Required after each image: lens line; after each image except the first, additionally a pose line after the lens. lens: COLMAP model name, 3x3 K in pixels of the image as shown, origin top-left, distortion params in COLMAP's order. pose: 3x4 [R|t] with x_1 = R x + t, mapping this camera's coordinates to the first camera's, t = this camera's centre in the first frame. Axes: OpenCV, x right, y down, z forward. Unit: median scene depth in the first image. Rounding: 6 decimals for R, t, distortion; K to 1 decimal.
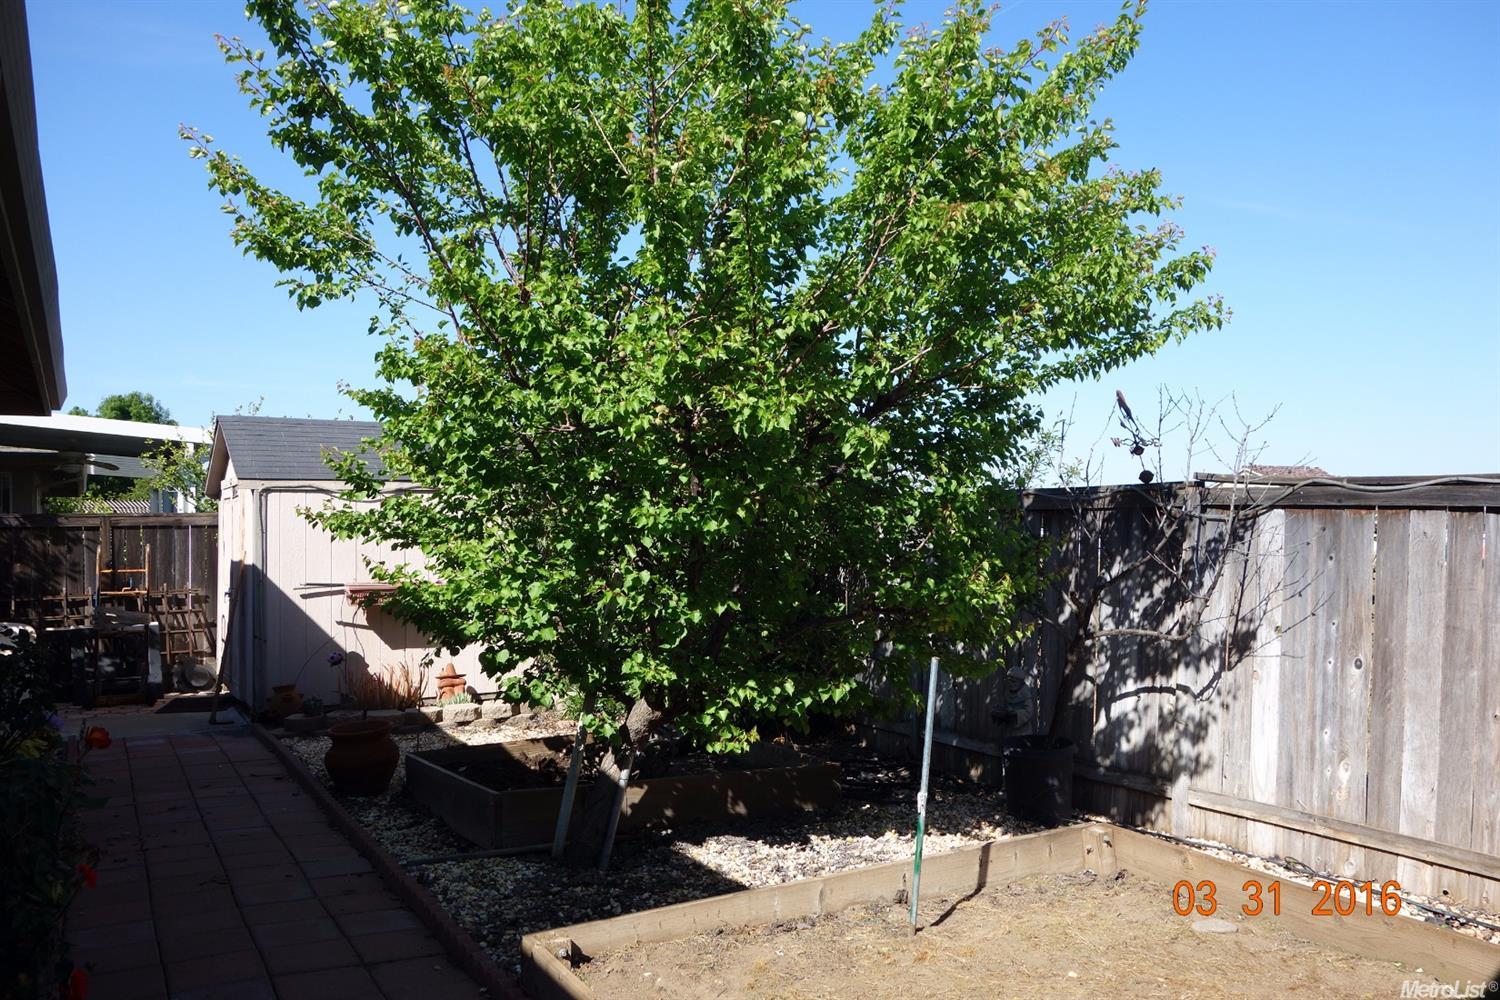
lens RADIAL K [[1183.3, 0, 750.0], [0, 1183.3, 500.0], [0, 0, 1]] dist [0.007488, -0.001269]
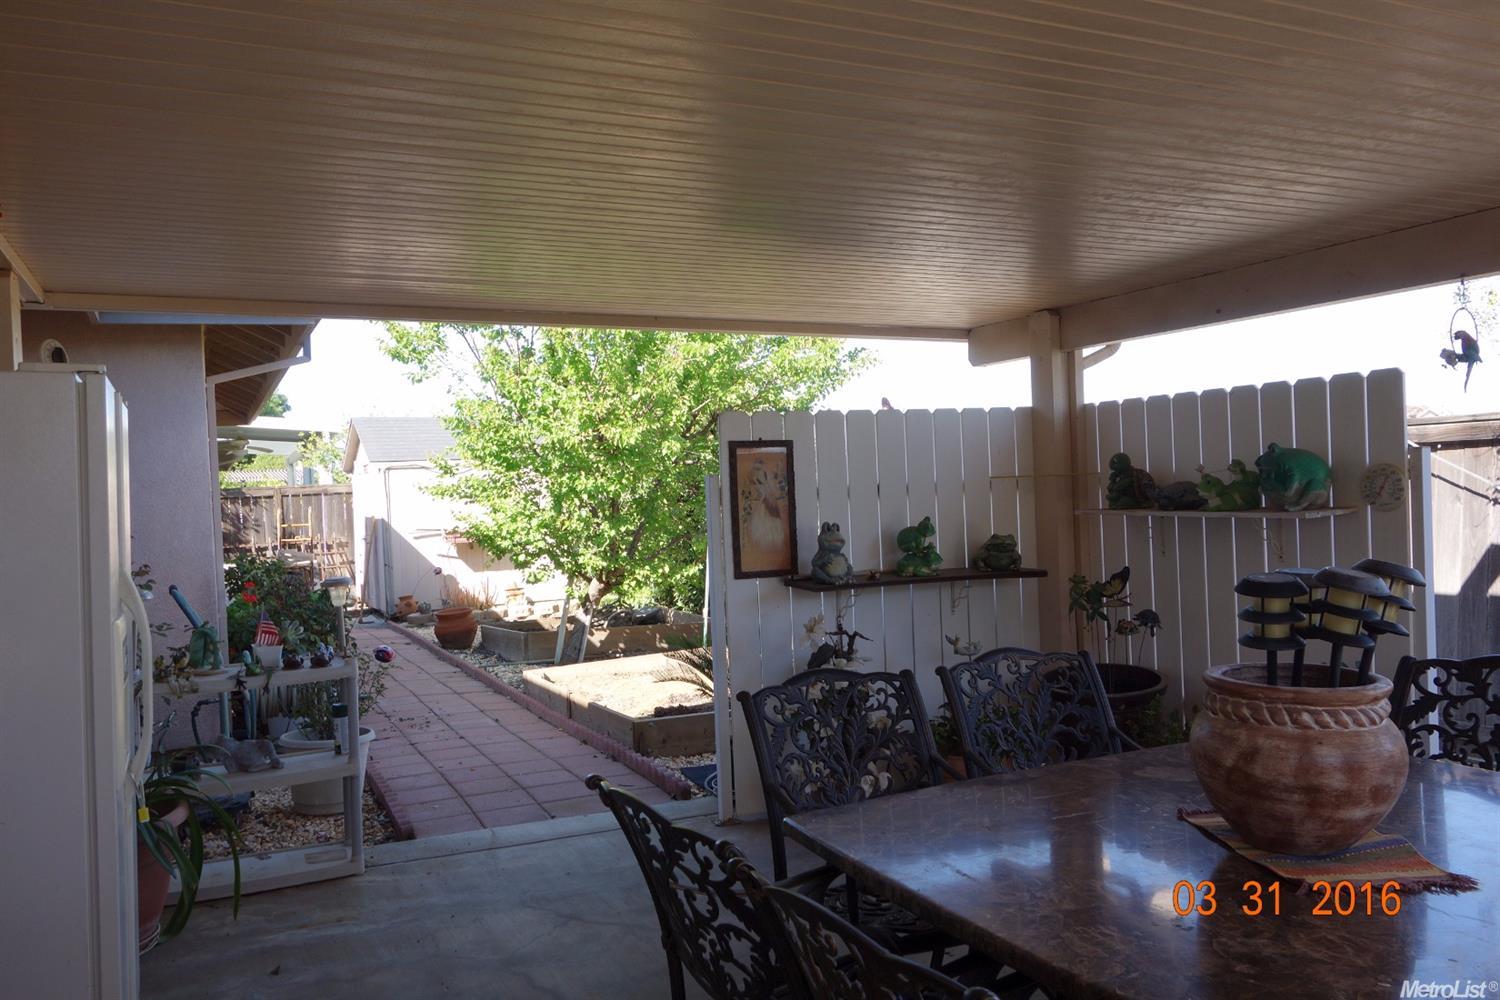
lens RADIAL K [[1183.3, 0, 750.0], [0, 1183.3, 500.0], [0, 0, 1]] dist [0.007488, -0.001269]
pose [[0.996769, -0.029641, -0.074656, 0.286654], [0.032839, 0.998579, 0.041971, -0.028847], [0.073306, -0.044287, 0.996326, -0.829813]]
